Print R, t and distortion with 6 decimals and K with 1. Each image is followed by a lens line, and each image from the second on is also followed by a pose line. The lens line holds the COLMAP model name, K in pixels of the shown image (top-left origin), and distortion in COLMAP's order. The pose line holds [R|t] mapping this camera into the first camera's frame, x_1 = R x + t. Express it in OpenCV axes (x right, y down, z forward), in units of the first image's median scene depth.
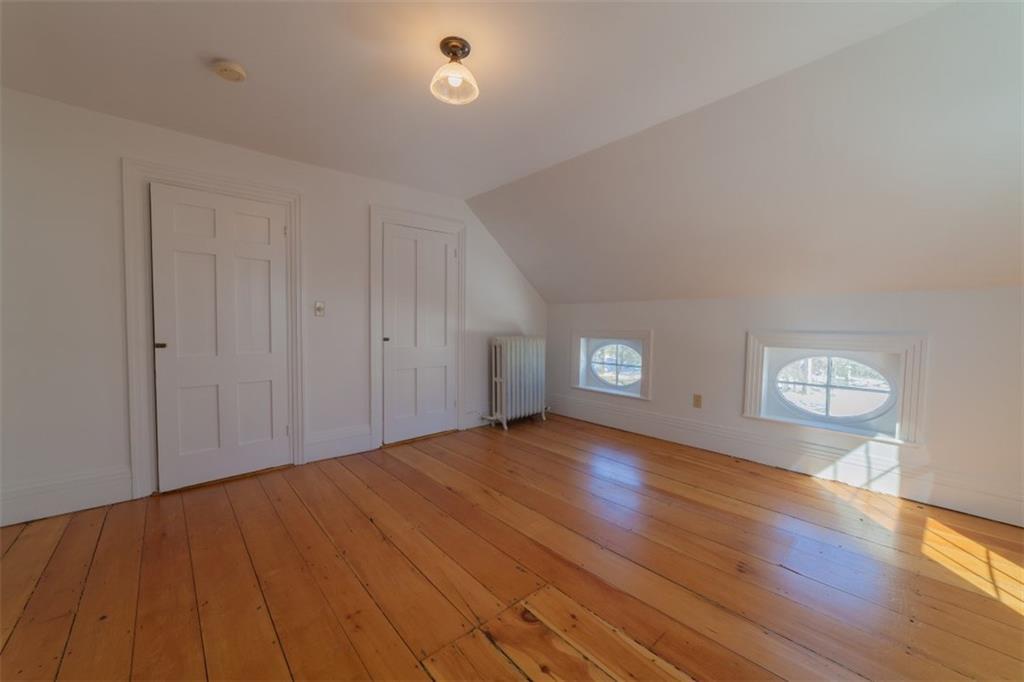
lens RADIAL K [[378.1, 0, 521.1], [0, 378.1, 332.9], [0, 0, 1]] dist [-0.030971, 0.000032]
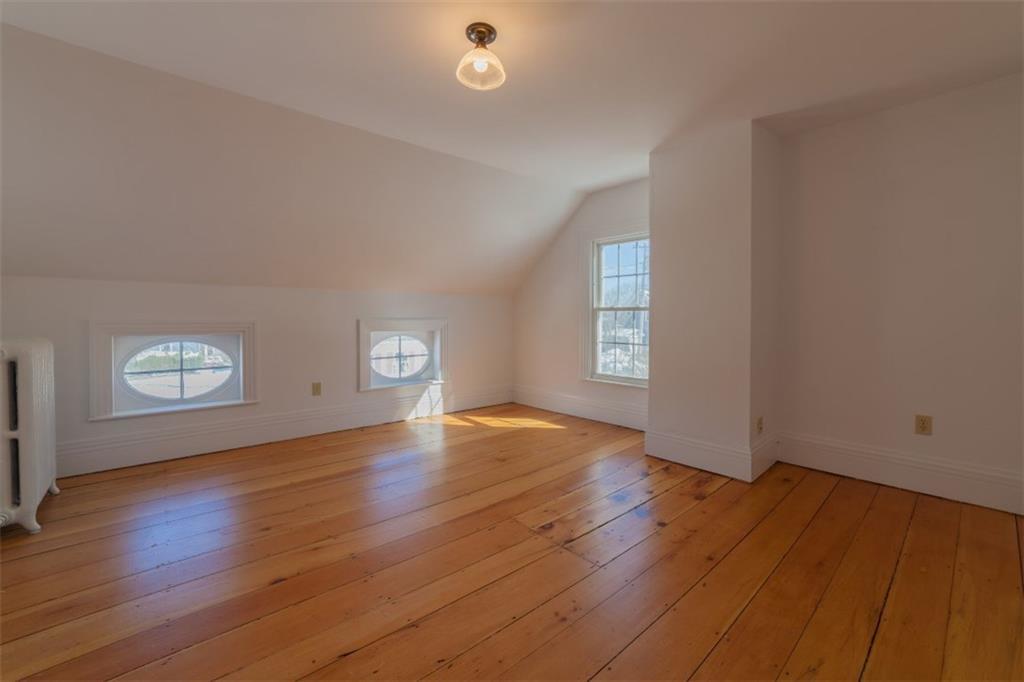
lens RADIAL K [[397.7, 0, 506.3], [0, 397.7, 335.9], [0, 0, 1]] dist [-0.001509, -0.000104]
pose [[0.080578, -0.069154, 0.994346, -0.697994], [0.017563, 0.997534, 0.067953, -0.034504], [-0.996594, 0.011988, 0.081594, 0.489656]]
